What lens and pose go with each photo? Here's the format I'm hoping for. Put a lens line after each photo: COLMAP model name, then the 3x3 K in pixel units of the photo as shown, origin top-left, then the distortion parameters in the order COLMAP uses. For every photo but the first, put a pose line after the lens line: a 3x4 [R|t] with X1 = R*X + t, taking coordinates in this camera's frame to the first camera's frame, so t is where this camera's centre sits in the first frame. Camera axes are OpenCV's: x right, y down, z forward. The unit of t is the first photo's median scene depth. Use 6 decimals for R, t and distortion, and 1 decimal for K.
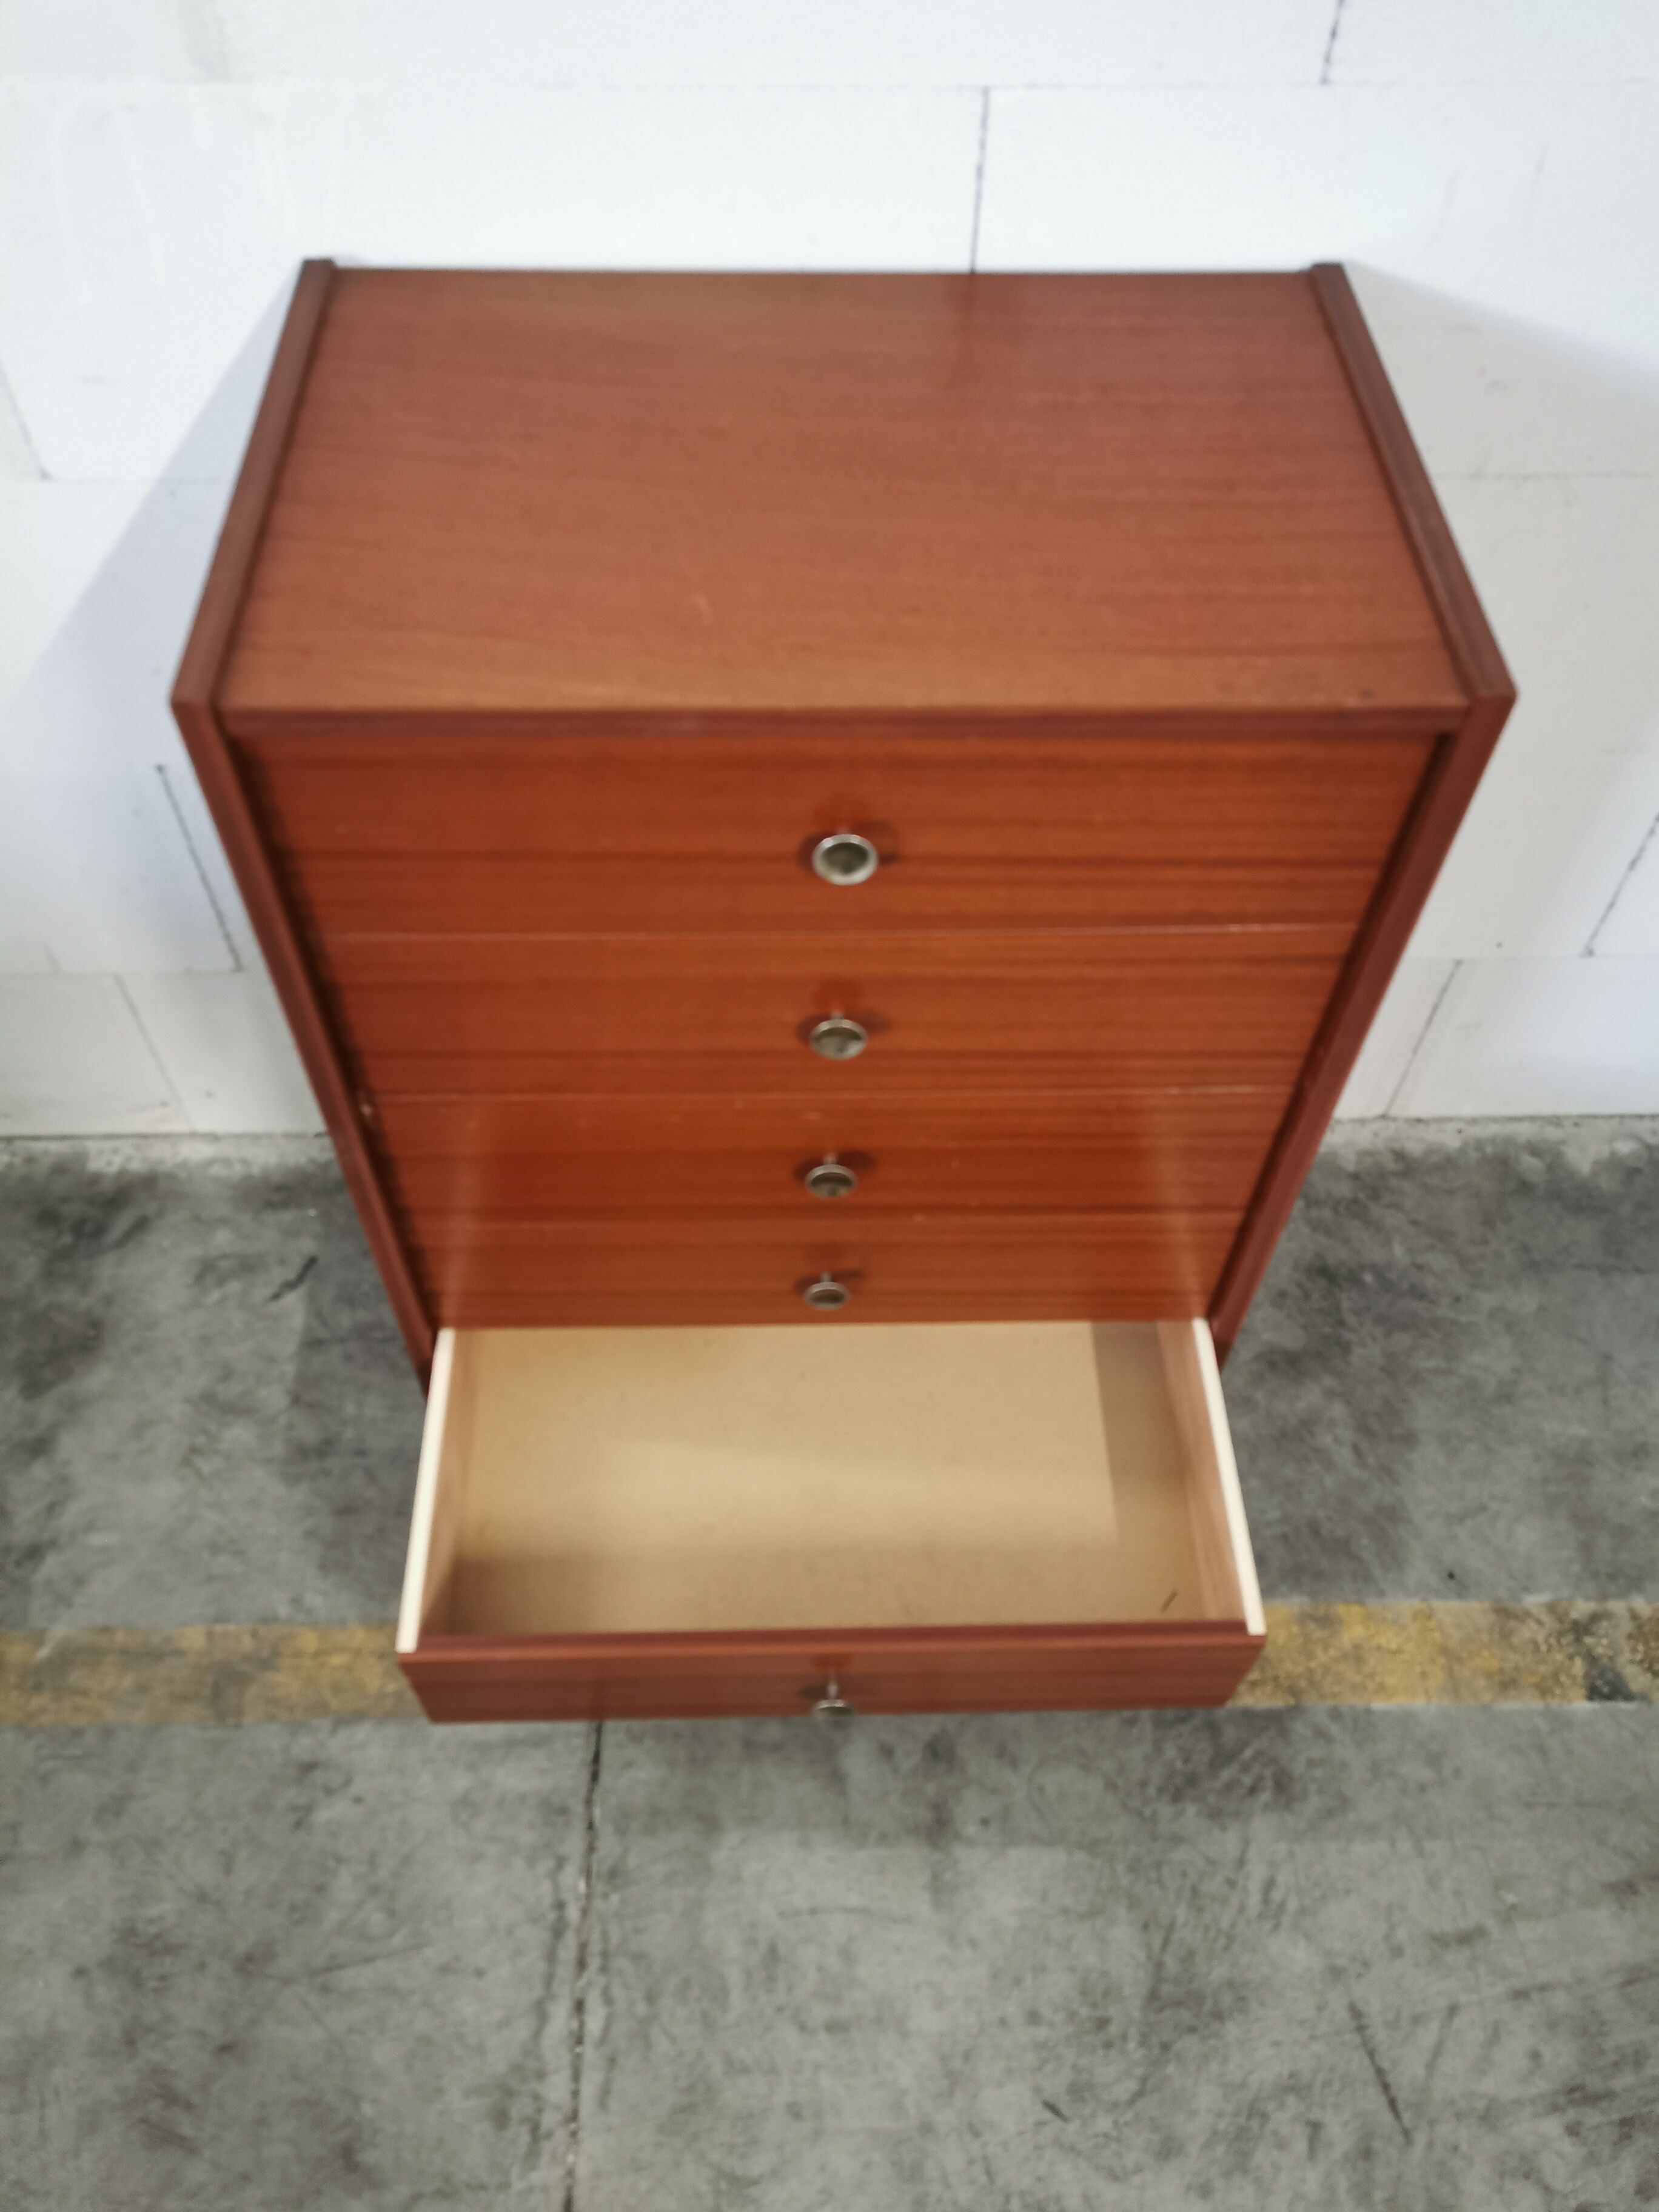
lens RADIAL K [[1671.8, 0, 819.0], [0, 1671.8, 1101.8], [0, 0, 1]] dist [0.084955, -0.082632]
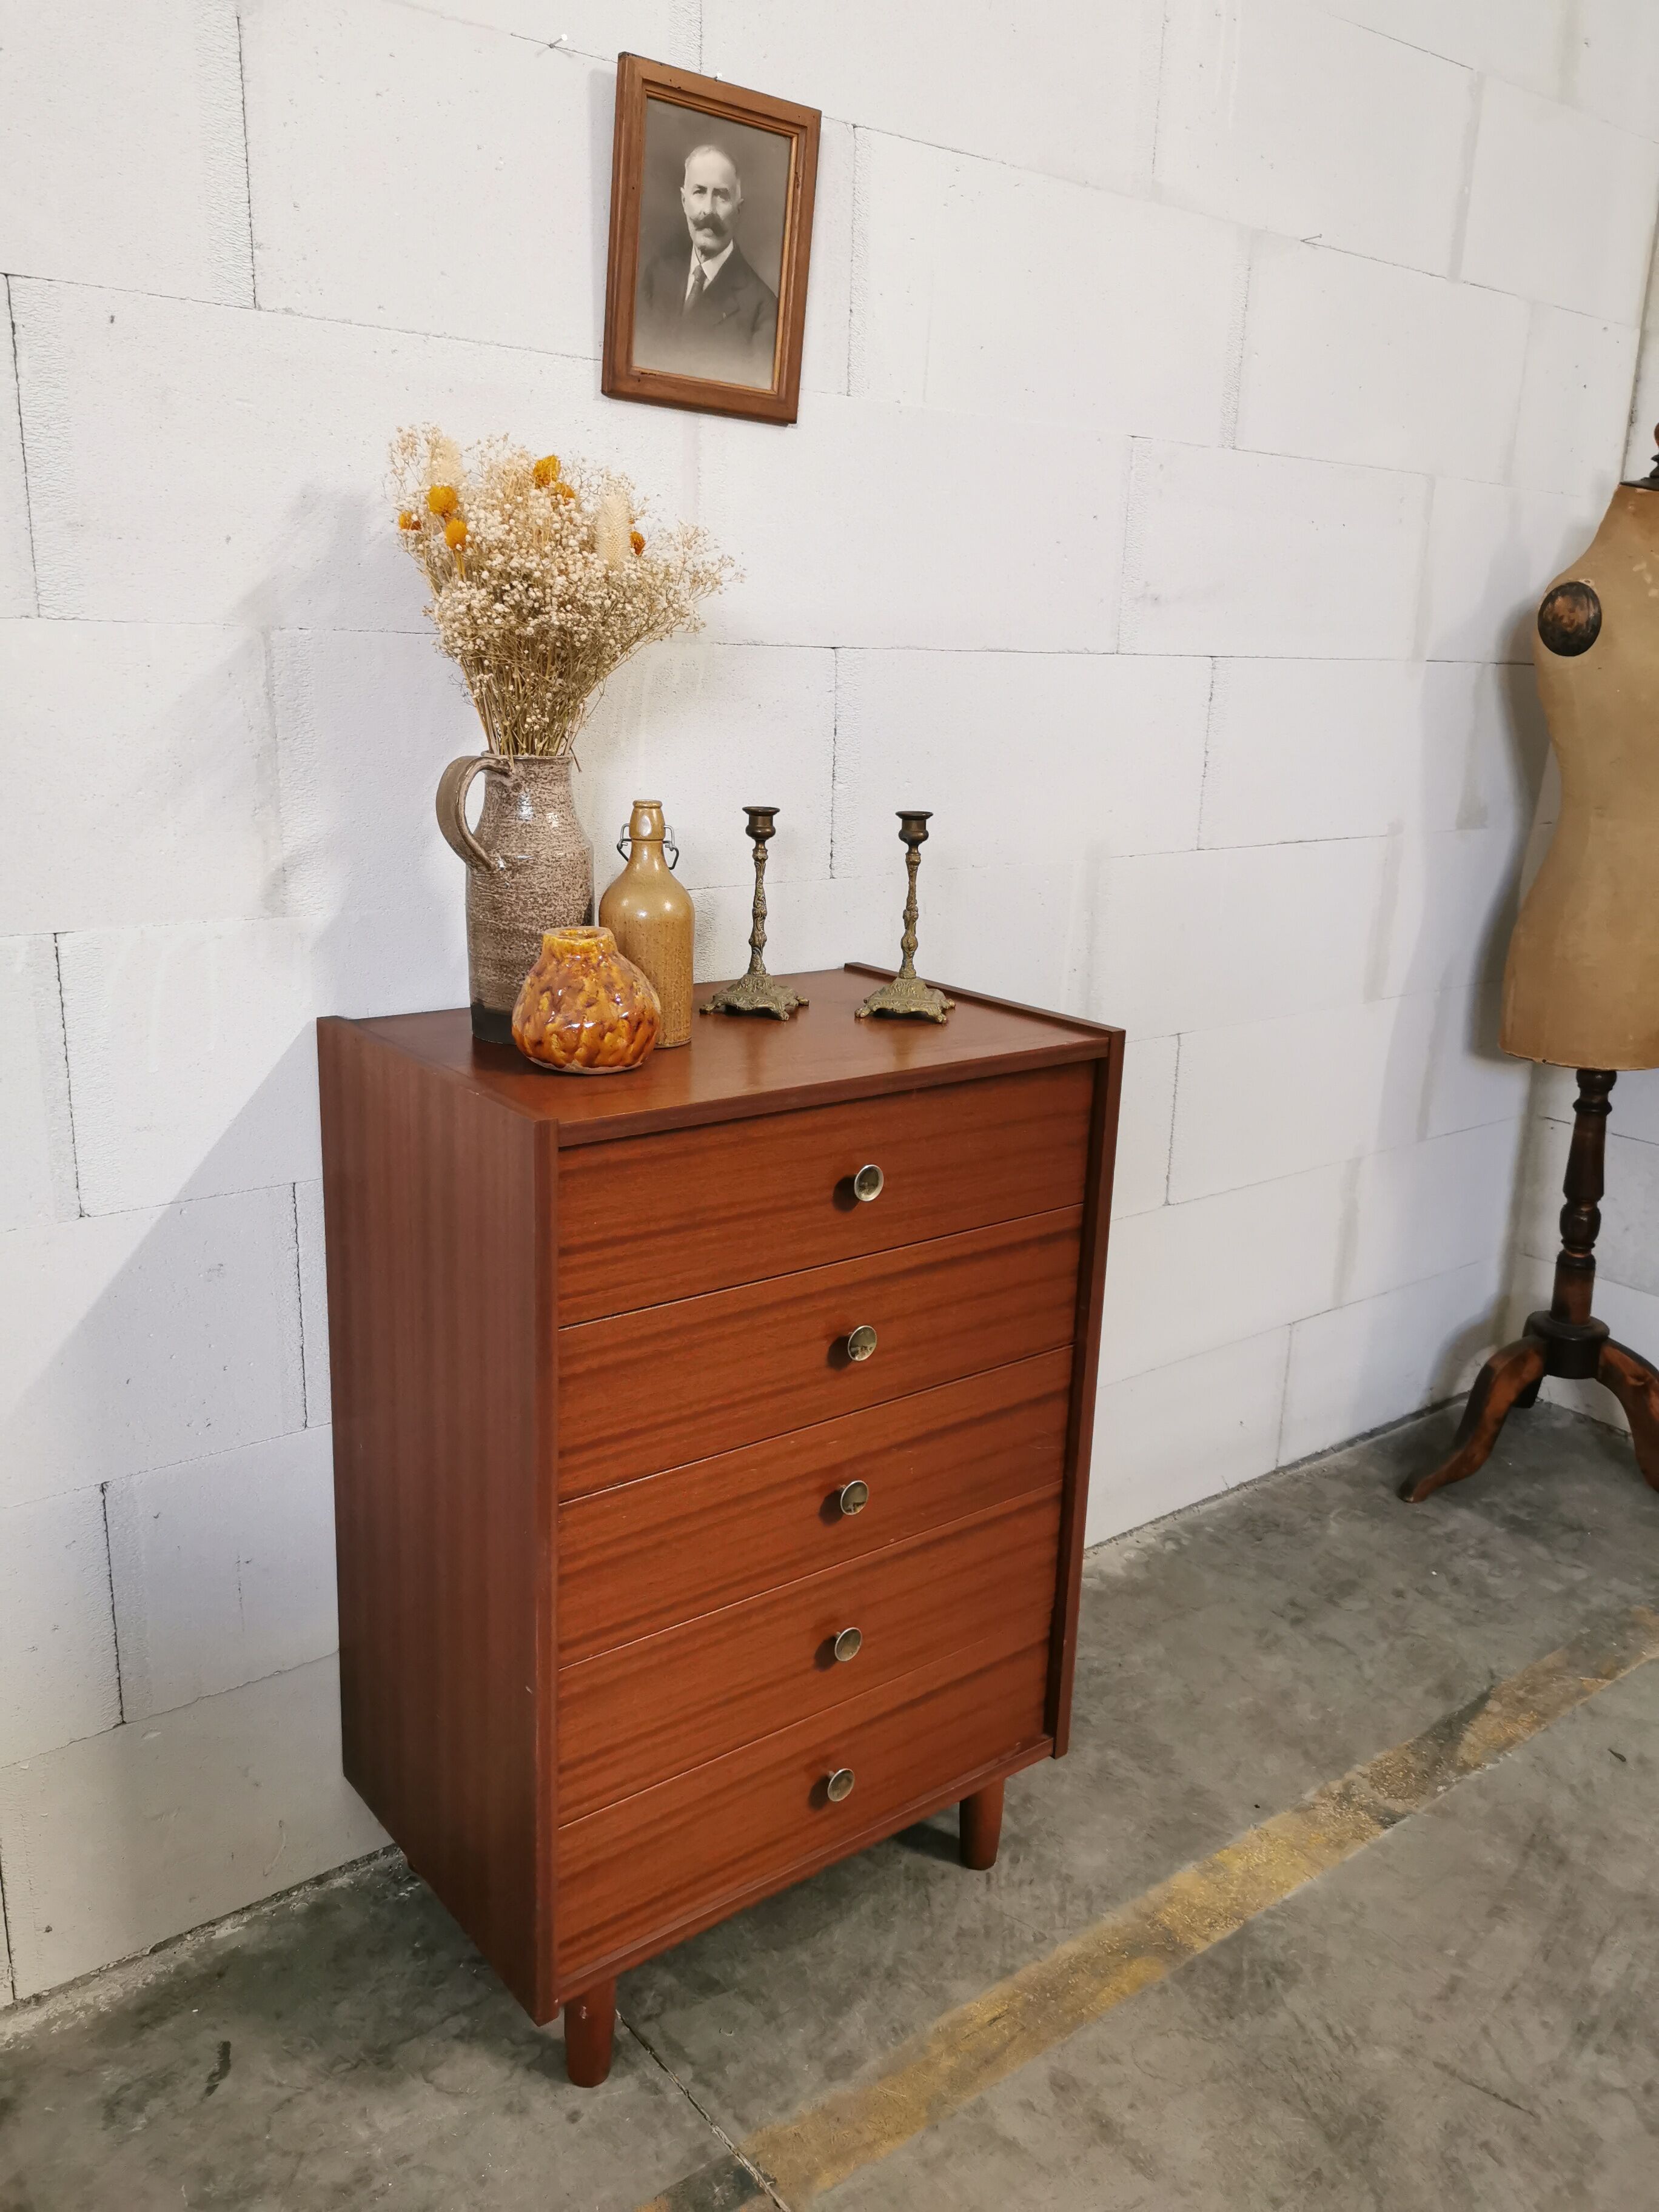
lens RADIAL K [[1707.9, 0, 818.1], [0, 1707.9, 1101.6], [0, 0, 1]] dist [0.044139, -0.034477]
pose [[0.804314, -0.140158, 0.577439, -0.618368], [0.459702, 0.762518, -0.455237, 0.336790], [-0.376502, 0.631603, 0.677735, -0.106368]]
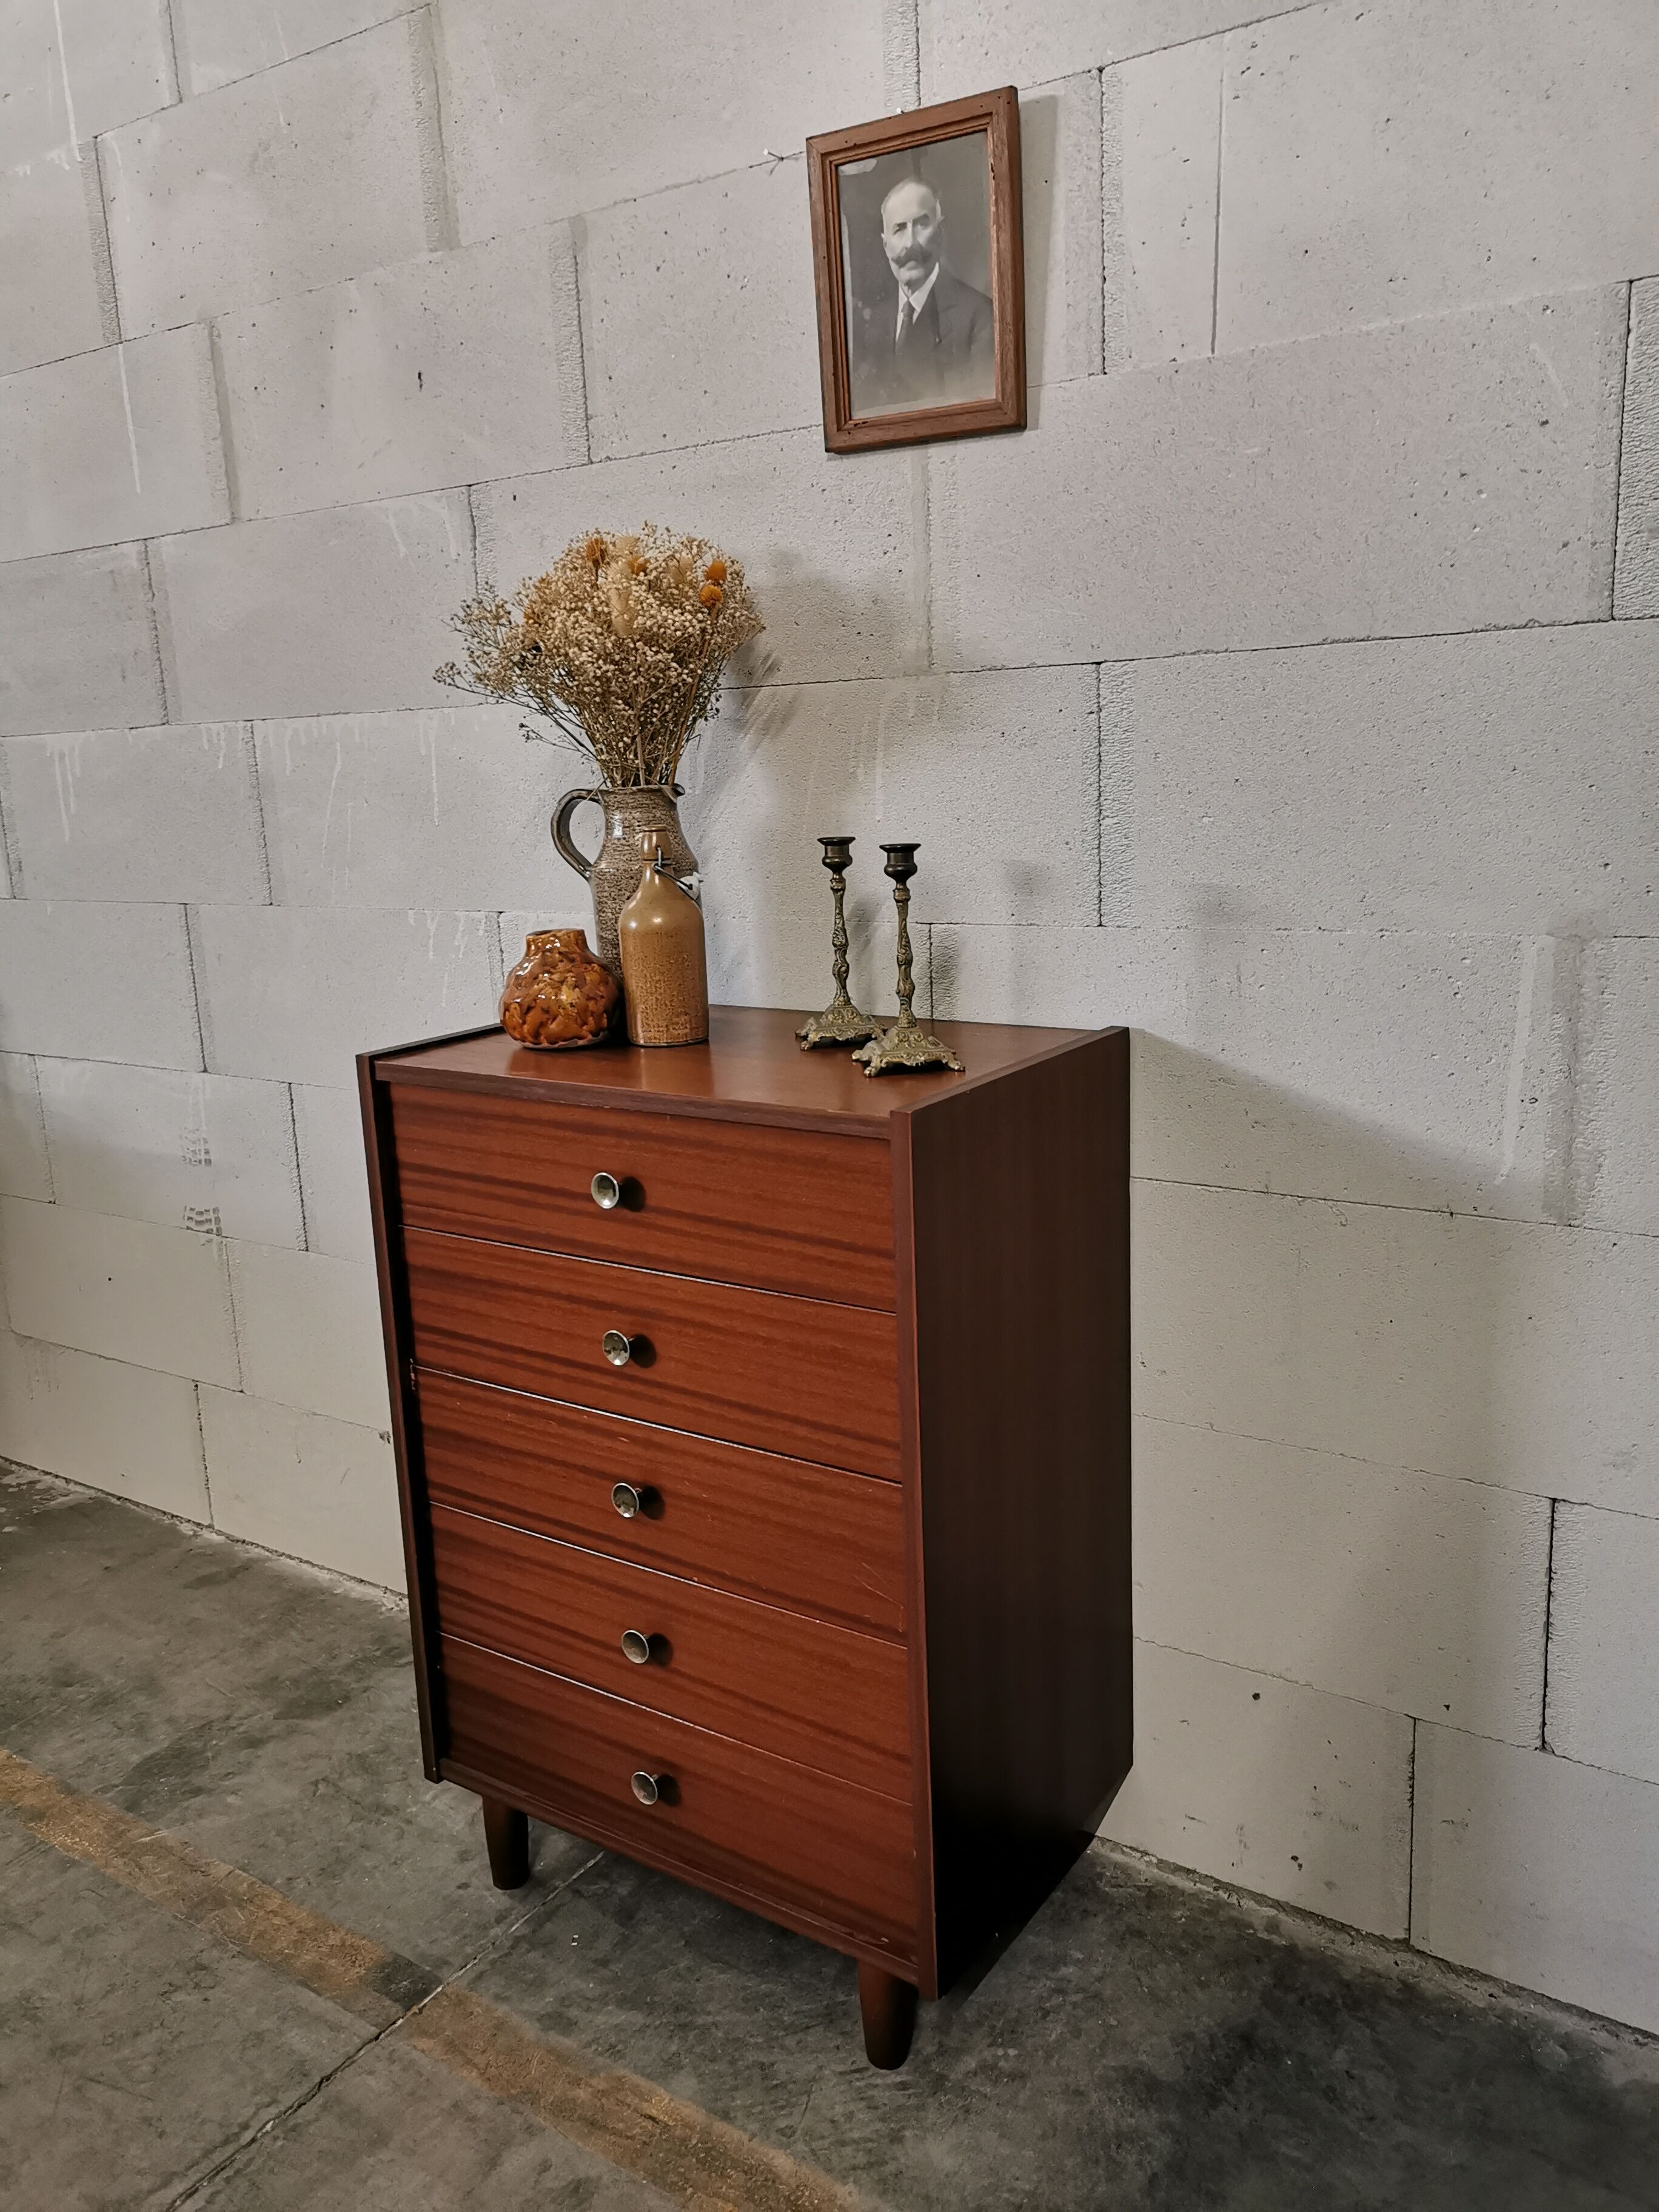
lens RADIAL K [[1697.8, 0, 819.5], [0, 1697.8, 1105.1], [0, 0, 1]] dist [0.050437, -0.033879]
pose [[0.812401, 0.075418, -0.578201, 0.748223], [-0.430104, 0.747053, -0.506875, 0.361624], [0.393720, 0.660472, 0.639344, -0.049804]]
